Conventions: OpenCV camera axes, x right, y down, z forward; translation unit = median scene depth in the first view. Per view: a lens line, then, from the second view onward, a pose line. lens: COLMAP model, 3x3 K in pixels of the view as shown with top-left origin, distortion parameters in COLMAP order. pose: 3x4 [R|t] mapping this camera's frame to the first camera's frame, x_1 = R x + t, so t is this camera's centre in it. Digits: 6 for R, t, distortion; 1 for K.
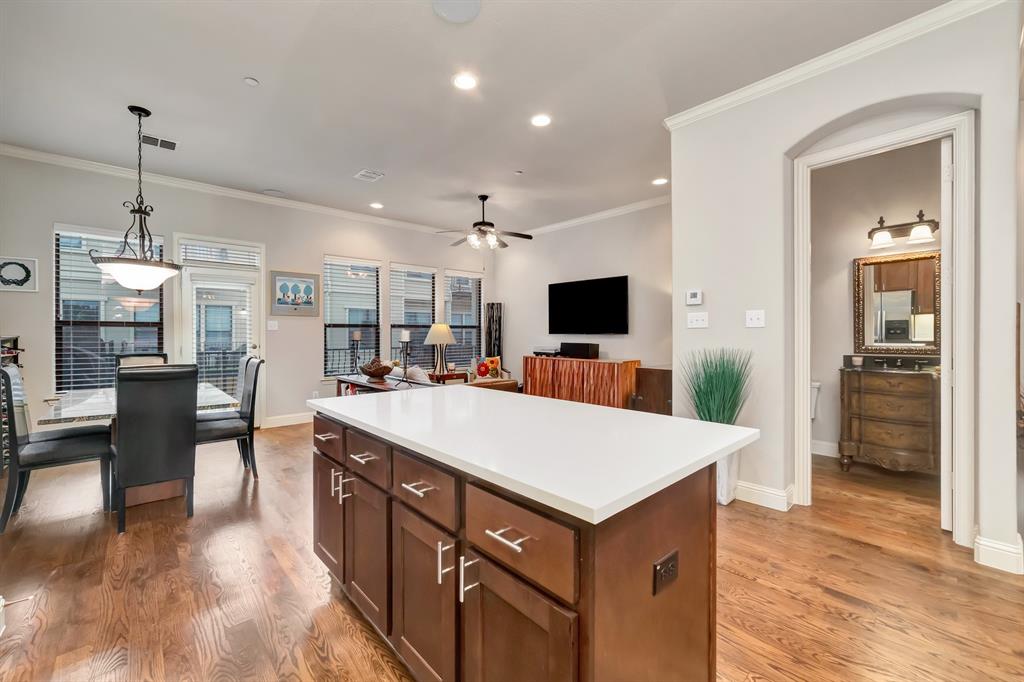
lens RADIAL K [[407.7, 0, 500.1], [0, 407.7, 334.7], [0, 0, 1]] dist [-0.015174, 0.006069]
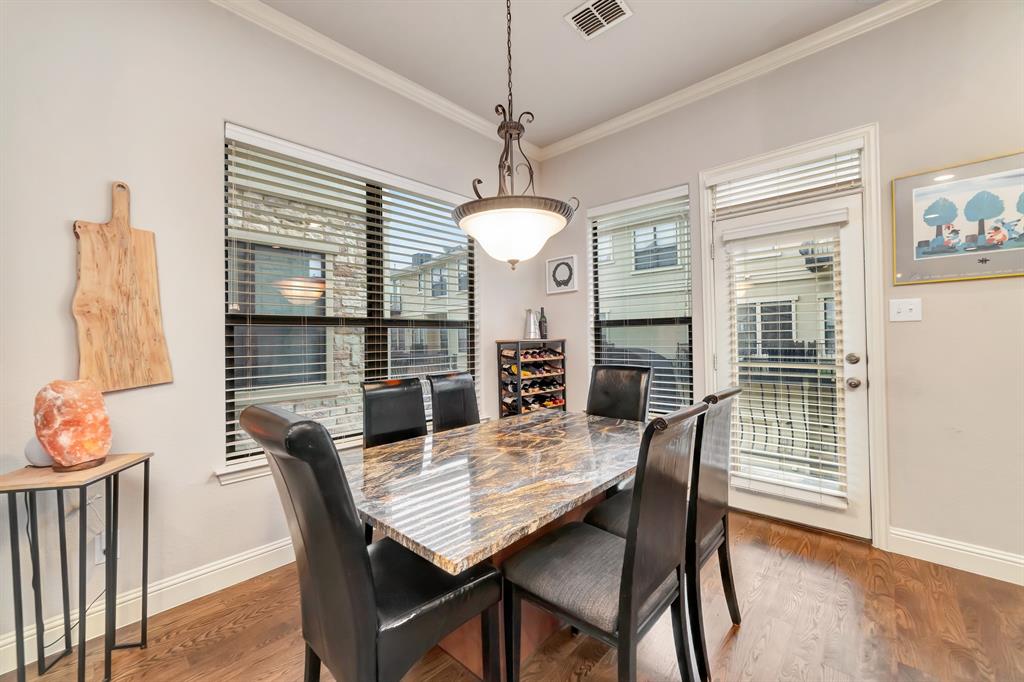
lens RADIAL K [[407.7, 0, 498.1], [0, 407.7, 335.3], [0, 0, 1]] dist [-0.015174, 0.006069]
pose [[0.078454, -0.011348, -0.996853, -0.167412], [0.014907, 0.999837, -0.010209, 0.001099], [0.996806, -0.014060, 0.078611, 0.506398]]
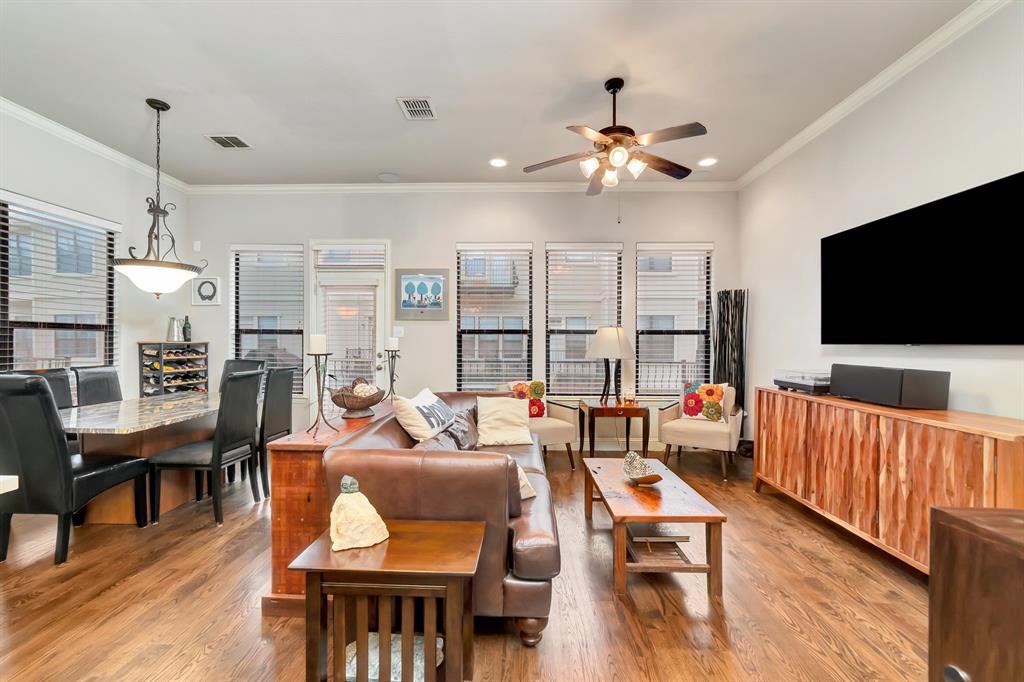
lens RADIAL K [[422.3, 0, 510.8], [0, 422.3, 347.7], [0, 0, 1]] dist [-0.015187, 0.006514]
pose [[0.733207, 0.012603, -0.679889, 0.212354], [-0.007900, 0.999919, 0.010015, 0.000224], [0.679960, -0.001972, 0.733247, 0.457433]]
